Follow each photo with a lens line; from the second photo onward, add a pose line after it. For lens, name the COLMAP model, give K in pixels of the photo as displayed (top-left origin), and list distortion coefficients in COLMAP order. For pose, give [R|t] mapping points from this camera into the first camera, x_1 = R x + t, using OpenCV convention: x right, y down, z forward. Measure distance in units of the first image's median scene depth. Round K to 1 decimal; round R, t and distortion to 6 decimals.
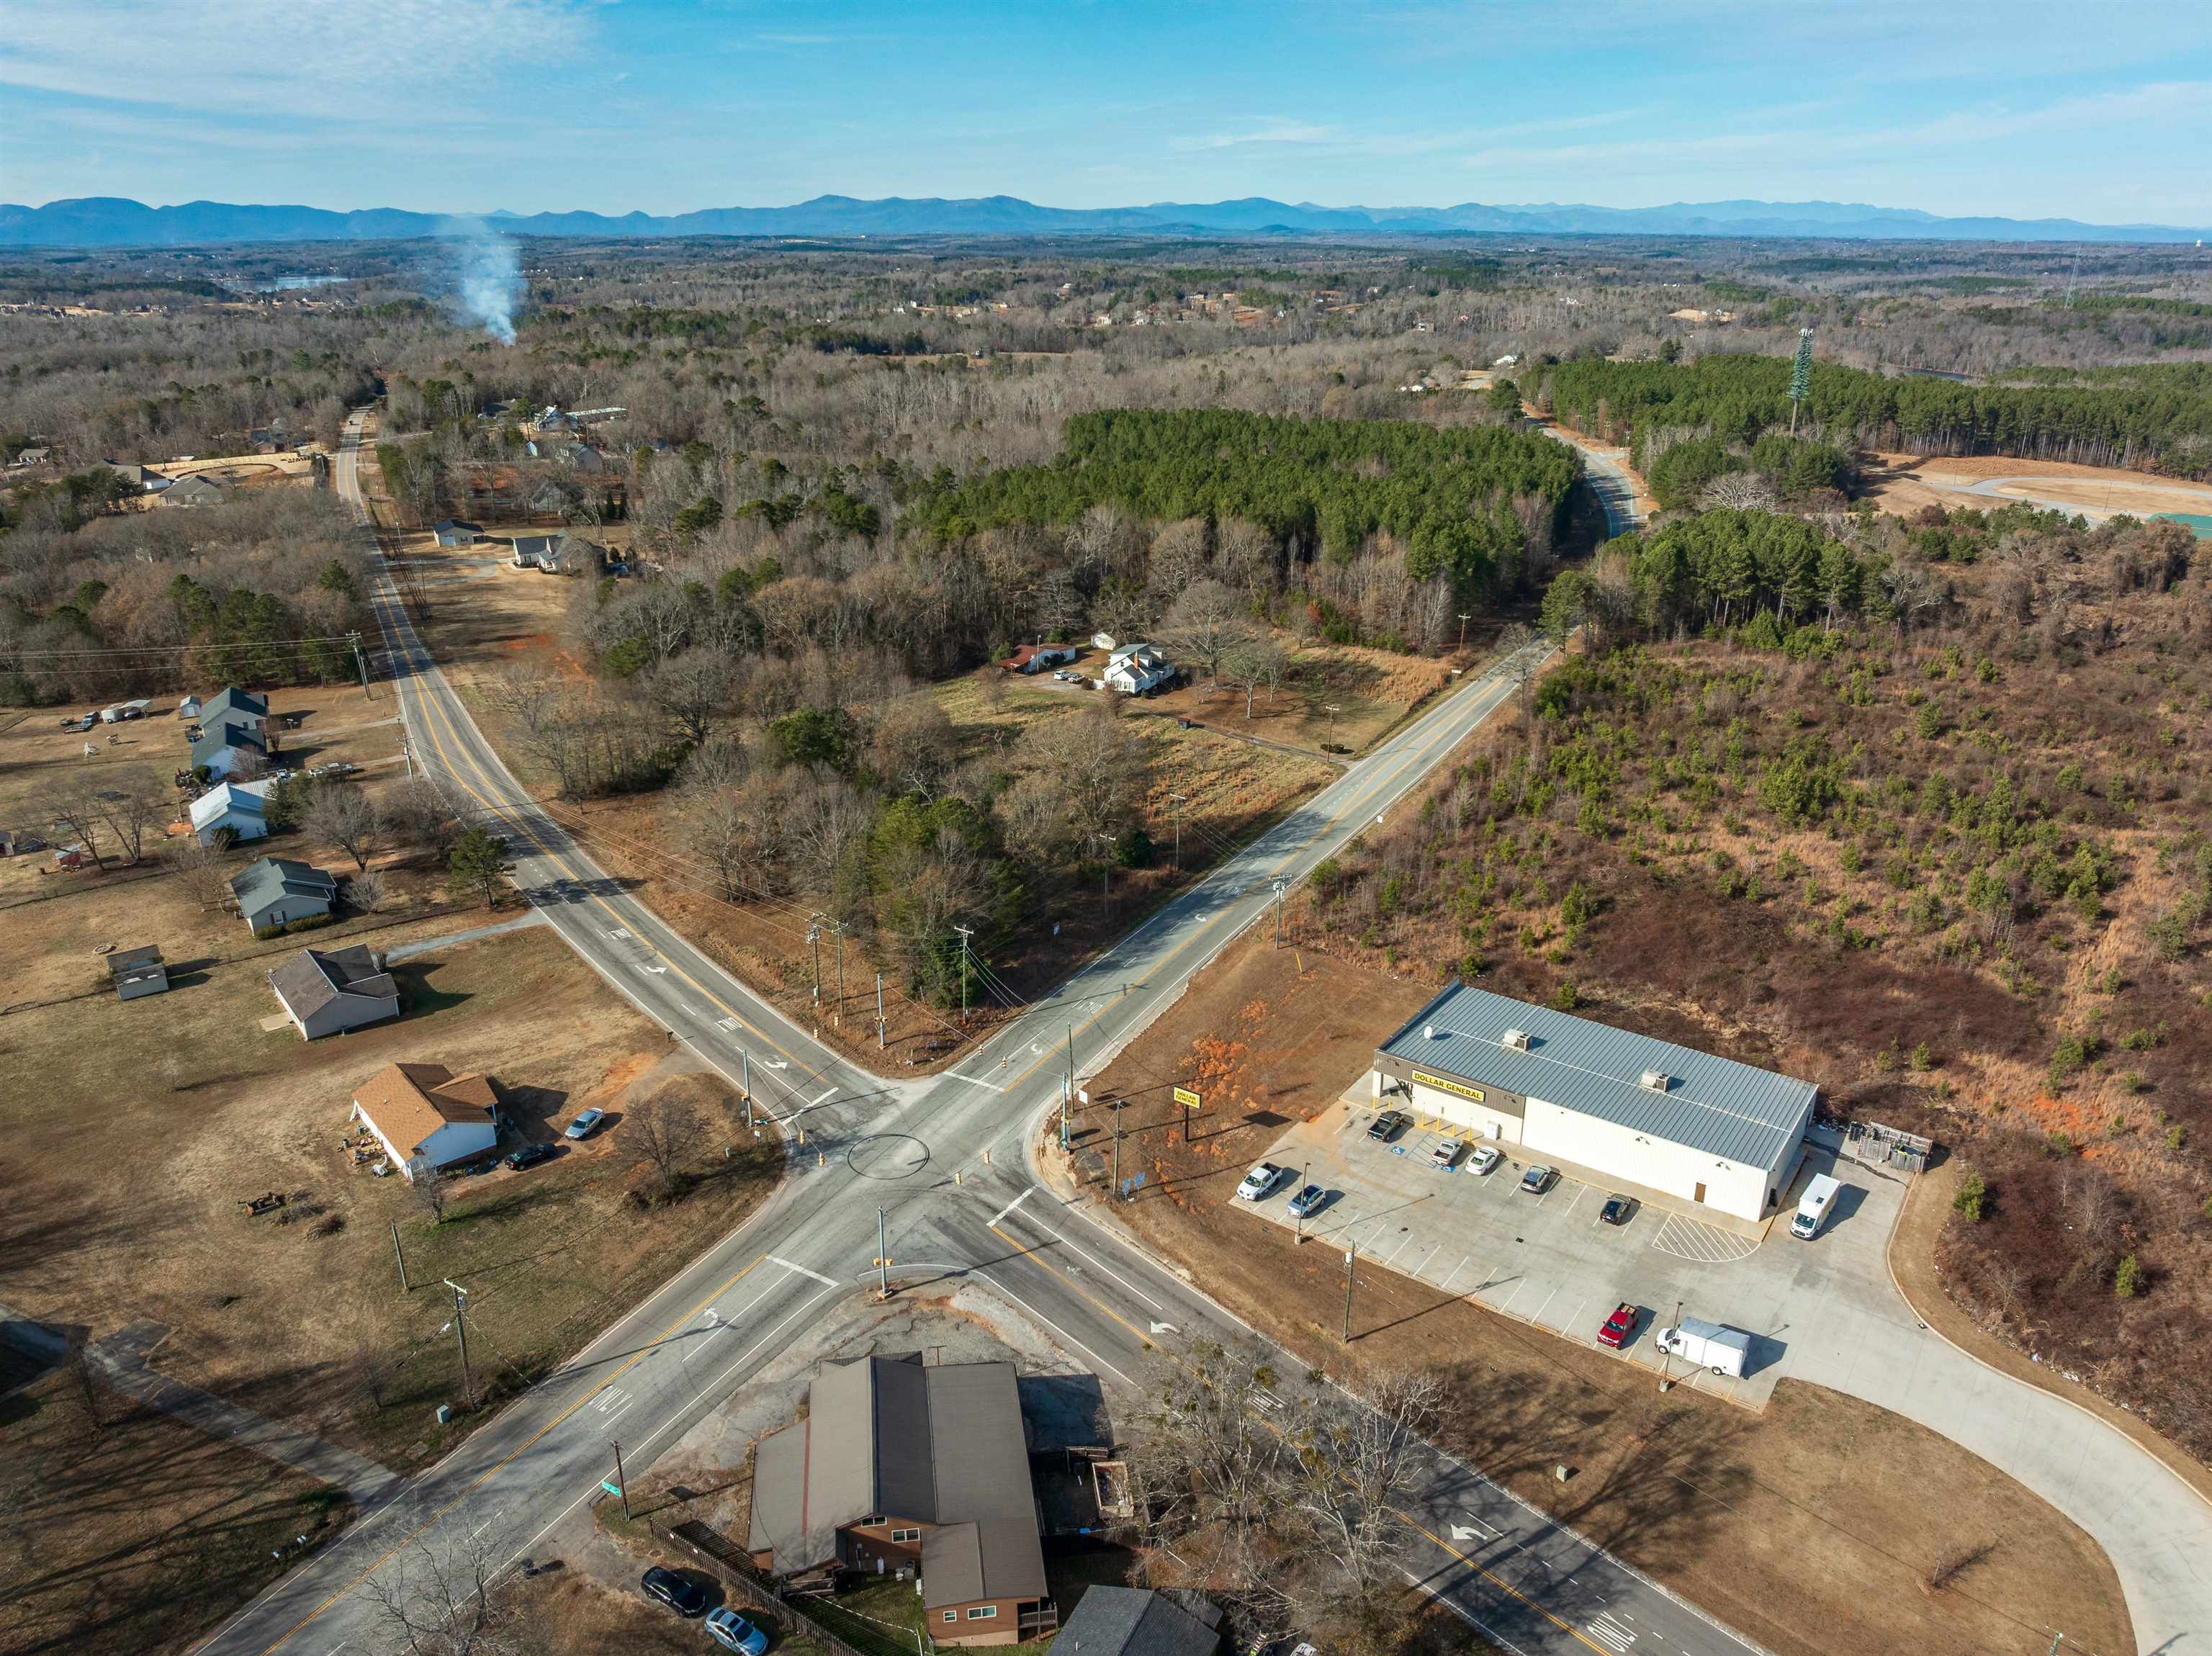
lens RADIAL K [[1548.4, 0, 1106.0], [0, 1548.4, 828.0], [0, 0, 1]] dist [-0.034472, -0.004981]
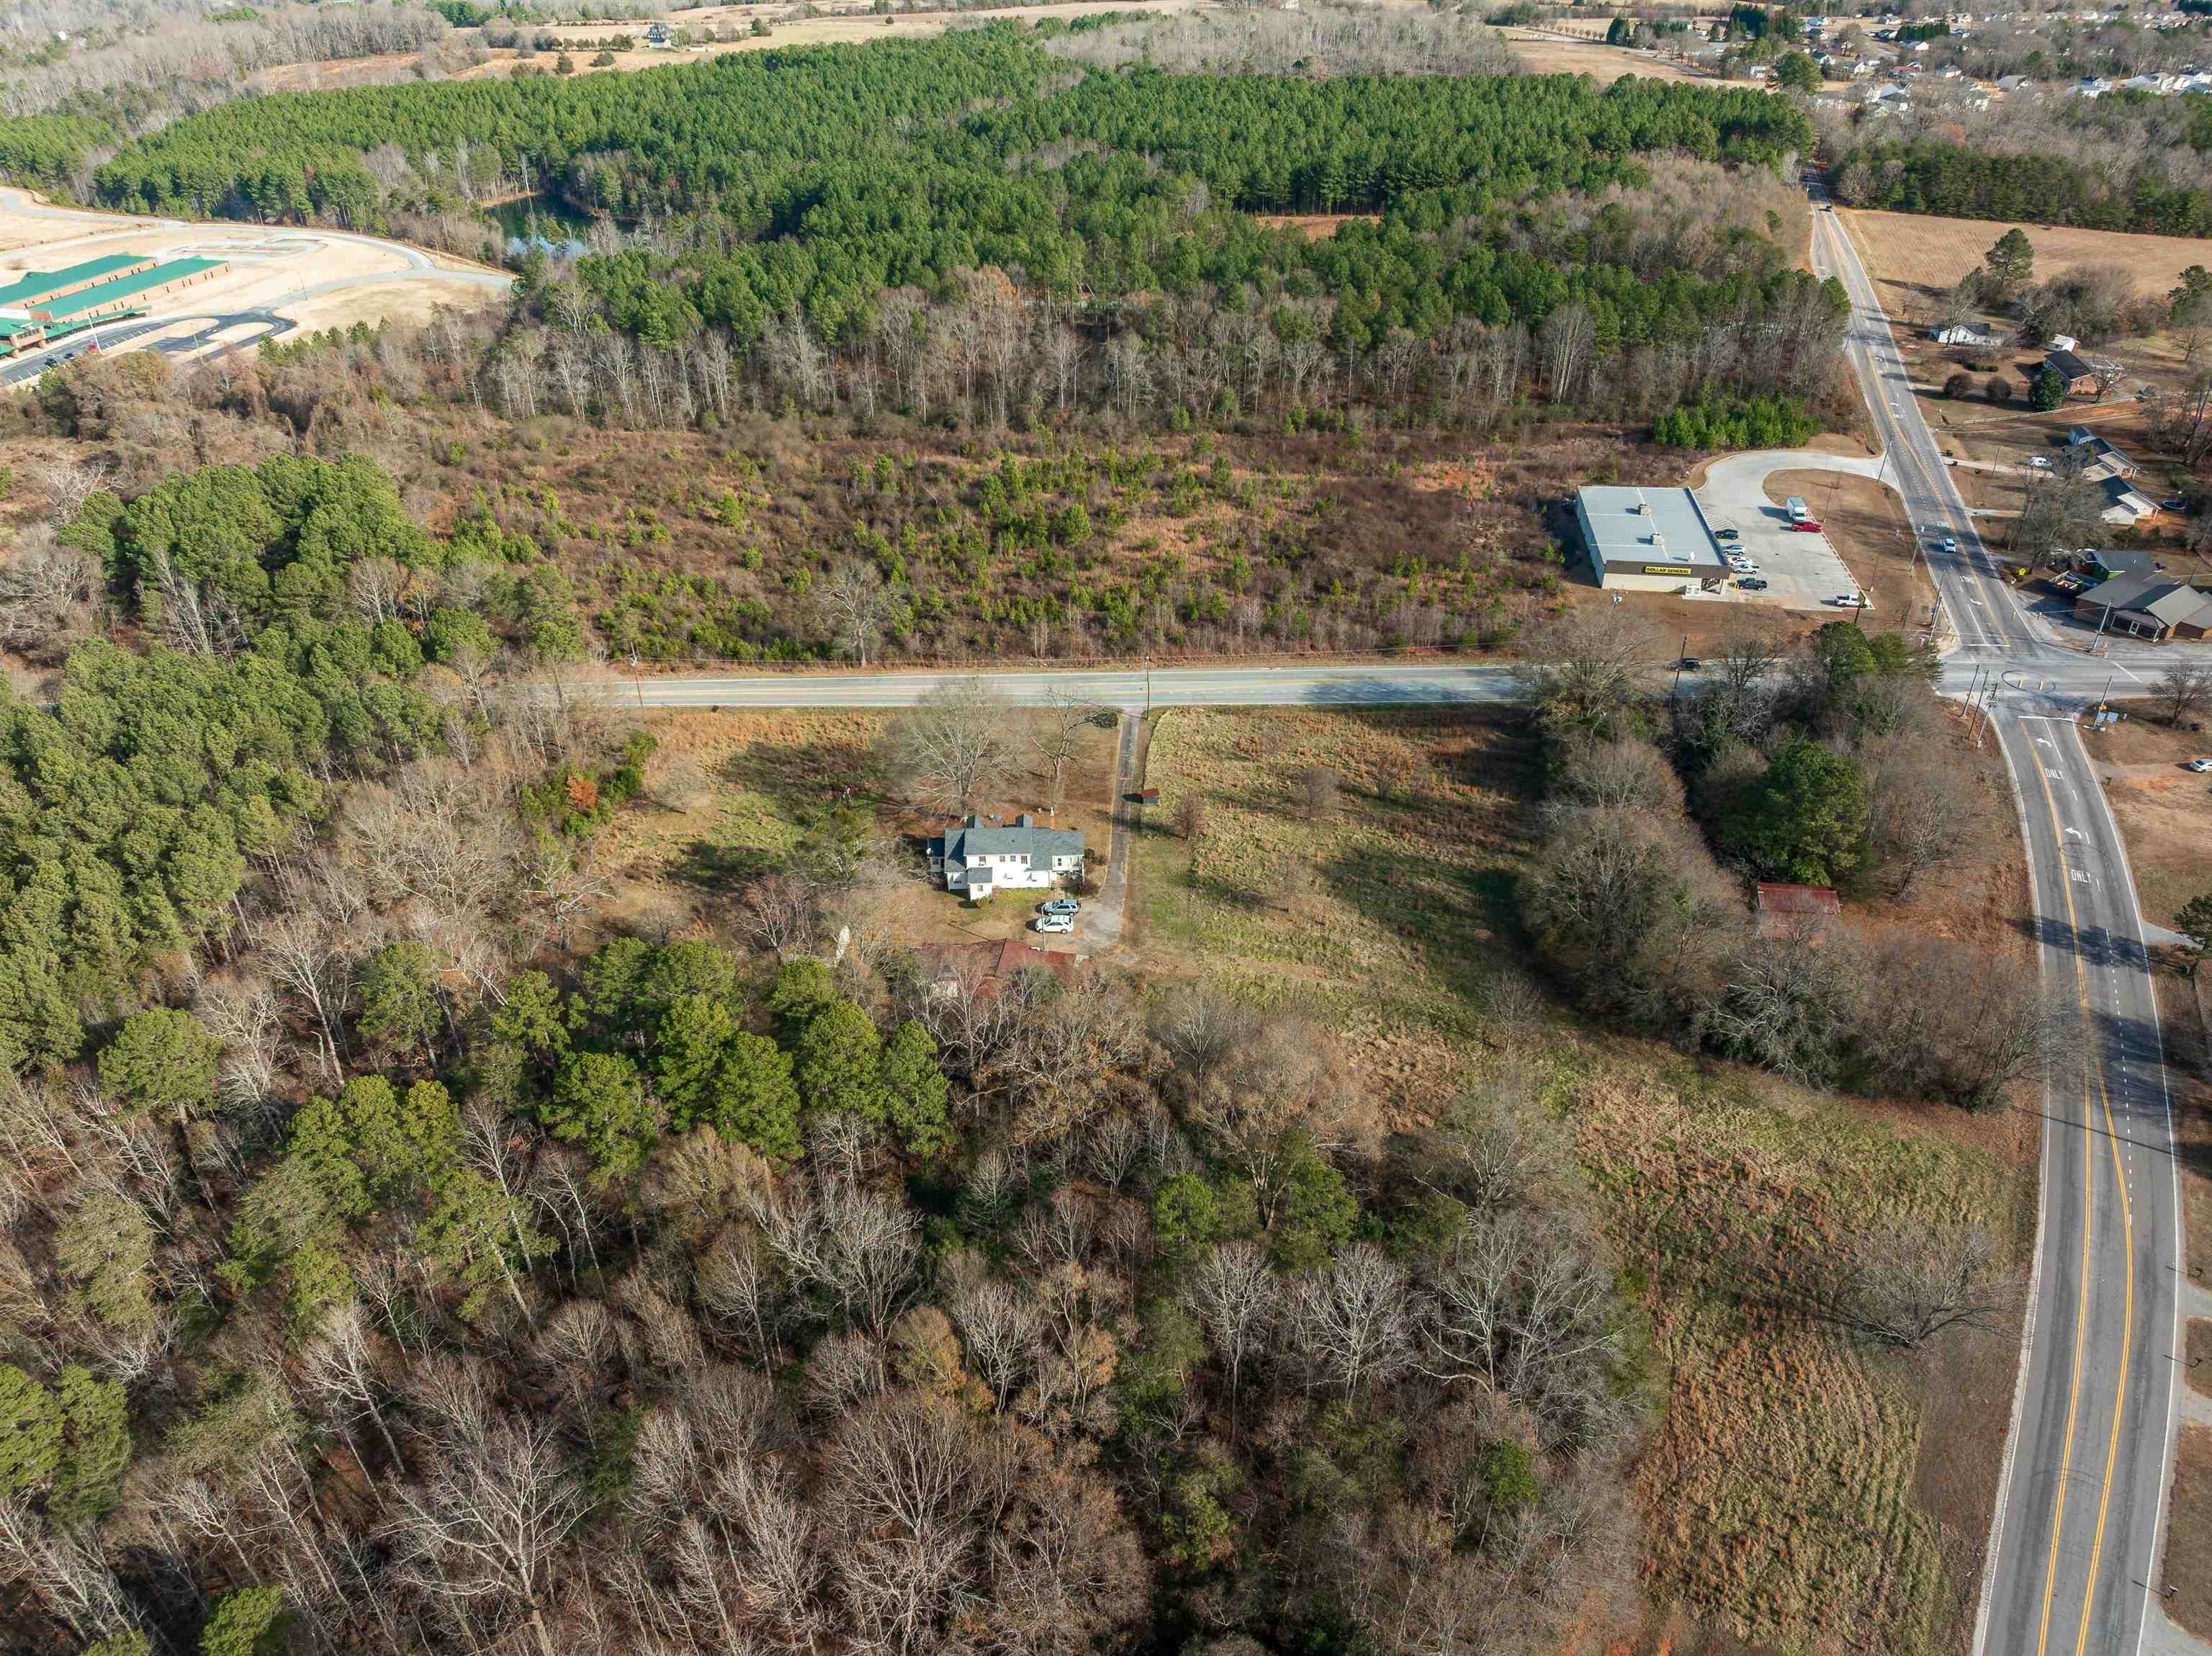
lens RADIAL K [[1552.7, 0, 1105.3], [0, 1552.7, 816.0], [0, 0, 1]] dist [-0.038265, -0.000615]
pose [[-0.465488, -0.473103, 0.747993, -0.463844], [0.323295, 0.695845, 0.641311, -0.502242], [-0.823894, 0.540345, -0.170956, 1.039025]]
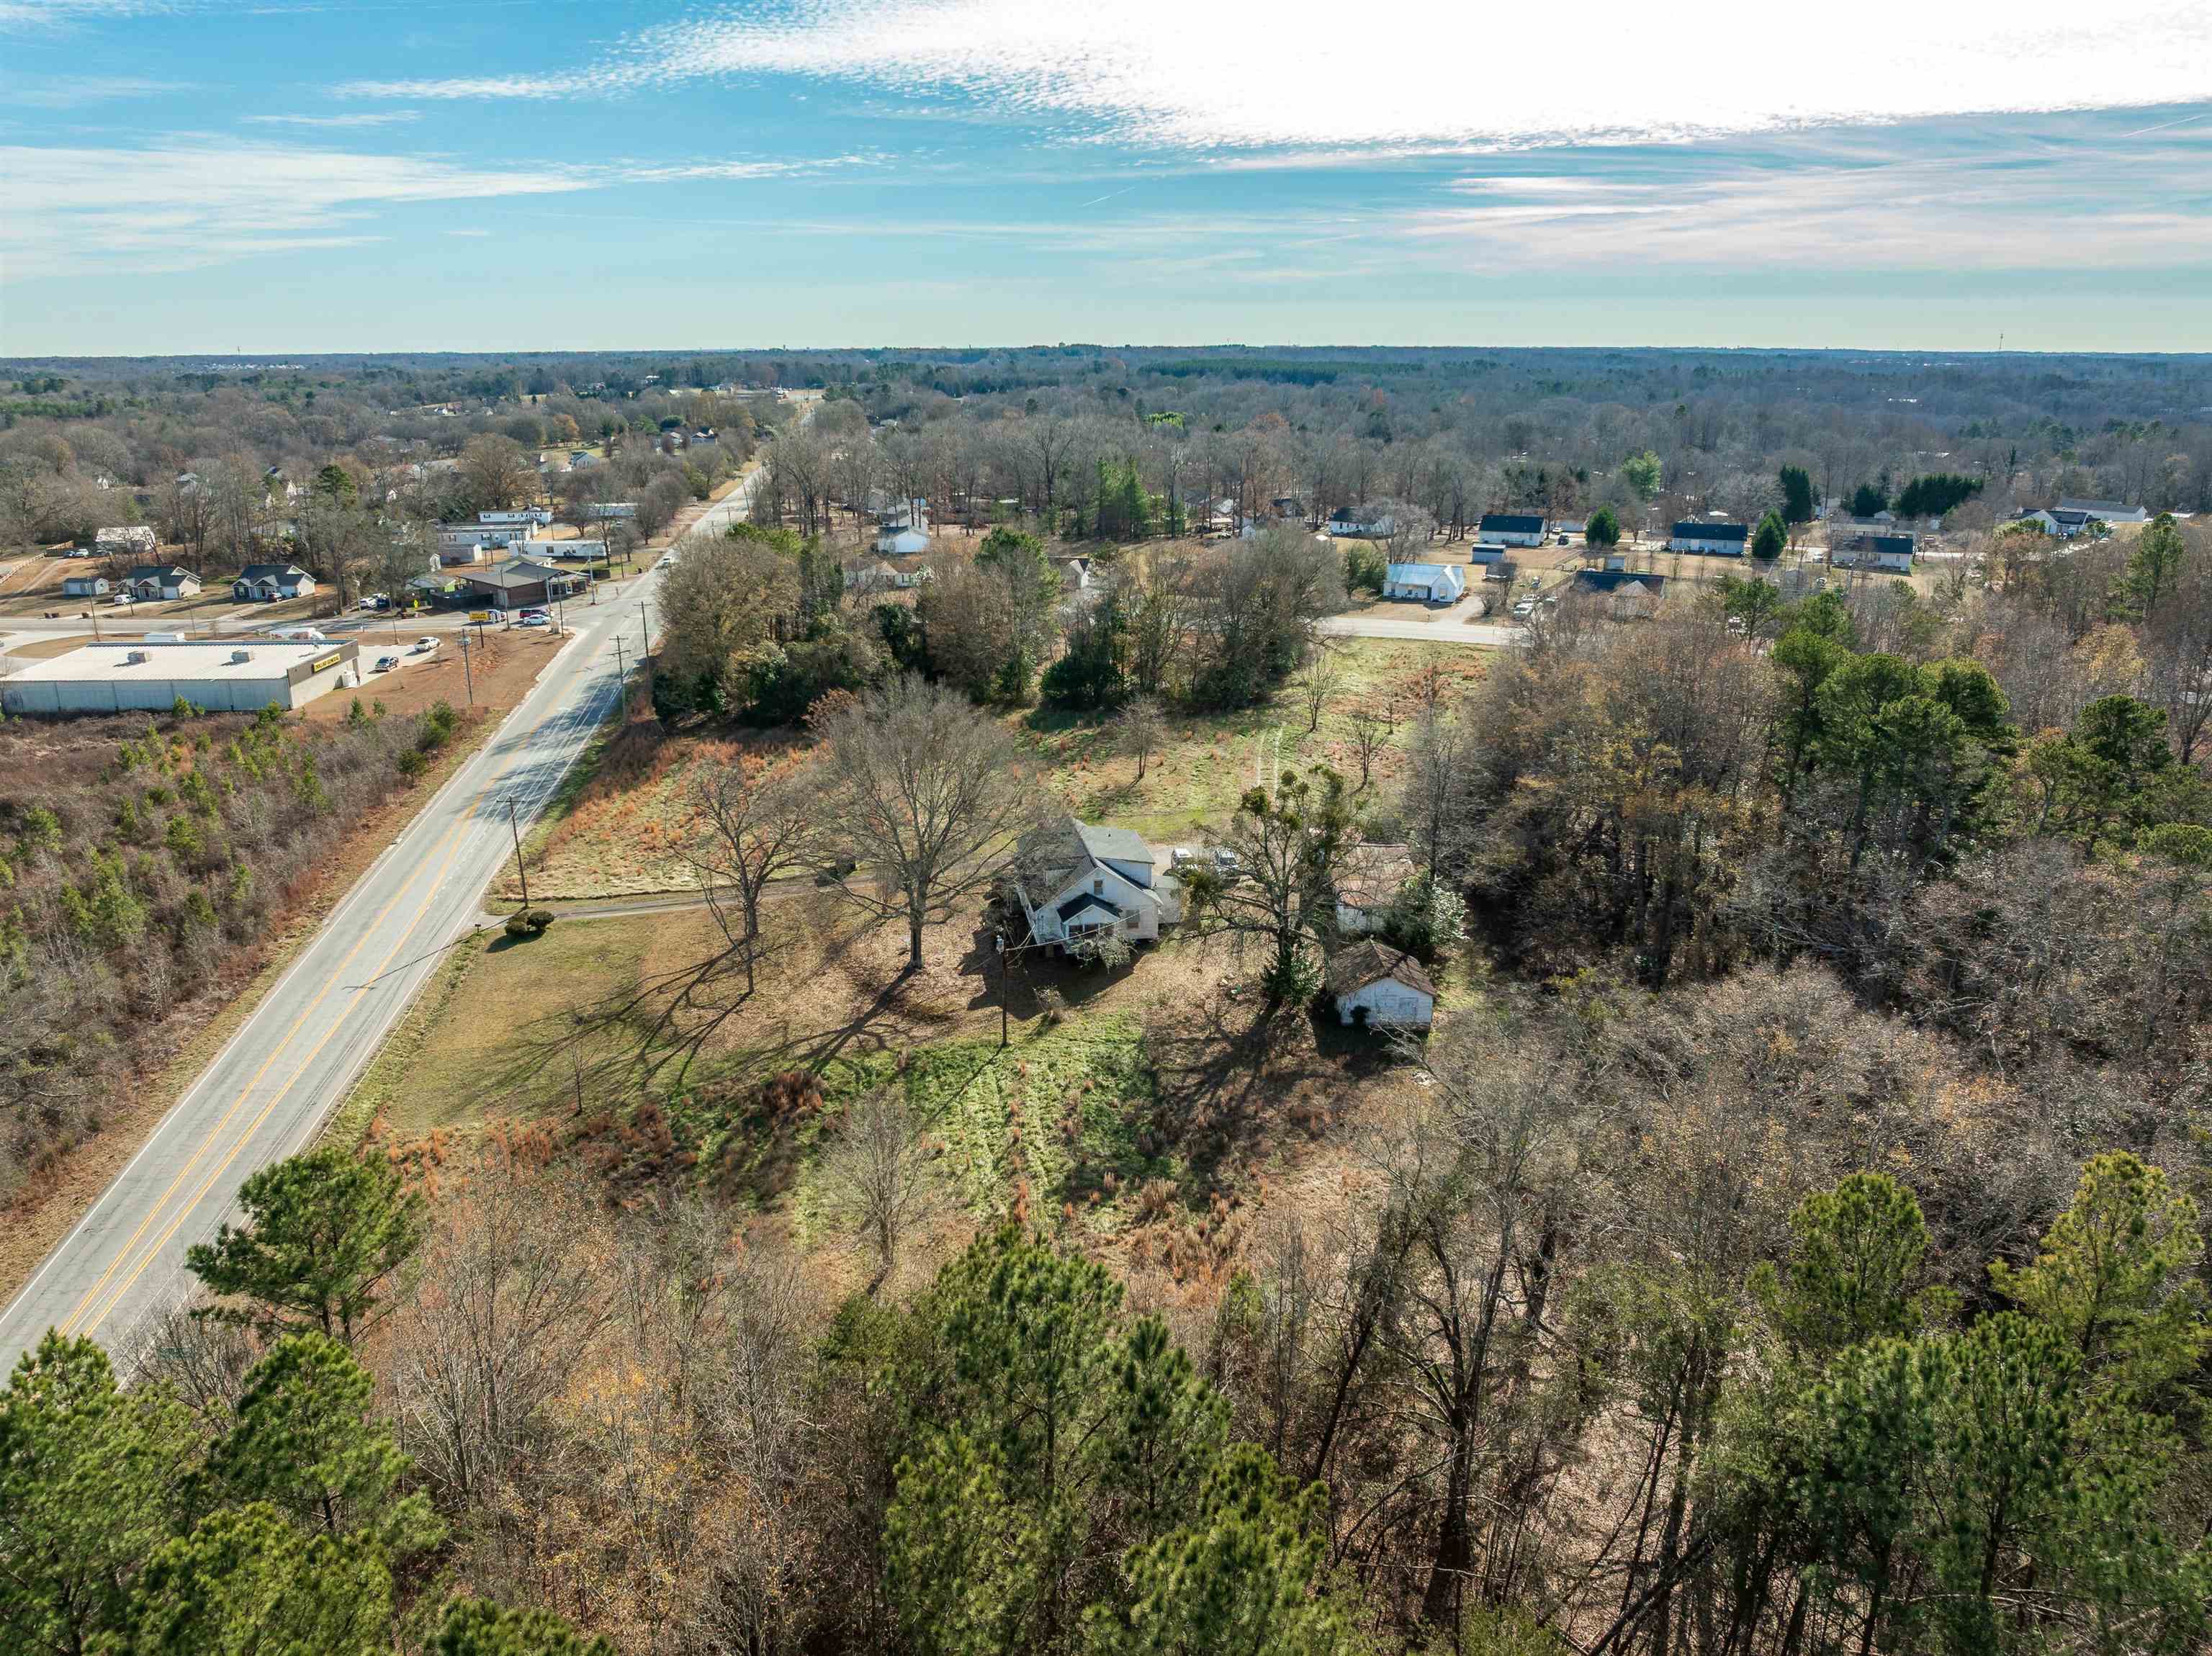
lens RADIAL K [[1552.7, 0, 1105.3], [0, 1552.7, 816.0], [0, 0, 1]] dist [-0.038265, -0.000615]
pose [[-0.802288, 0.175933, -0.570422, 0.237516], [-0.213439, 0.807863, 0.549364, -0.331707], [0.557474, 0.562499, -0.610588, 1.207344]]
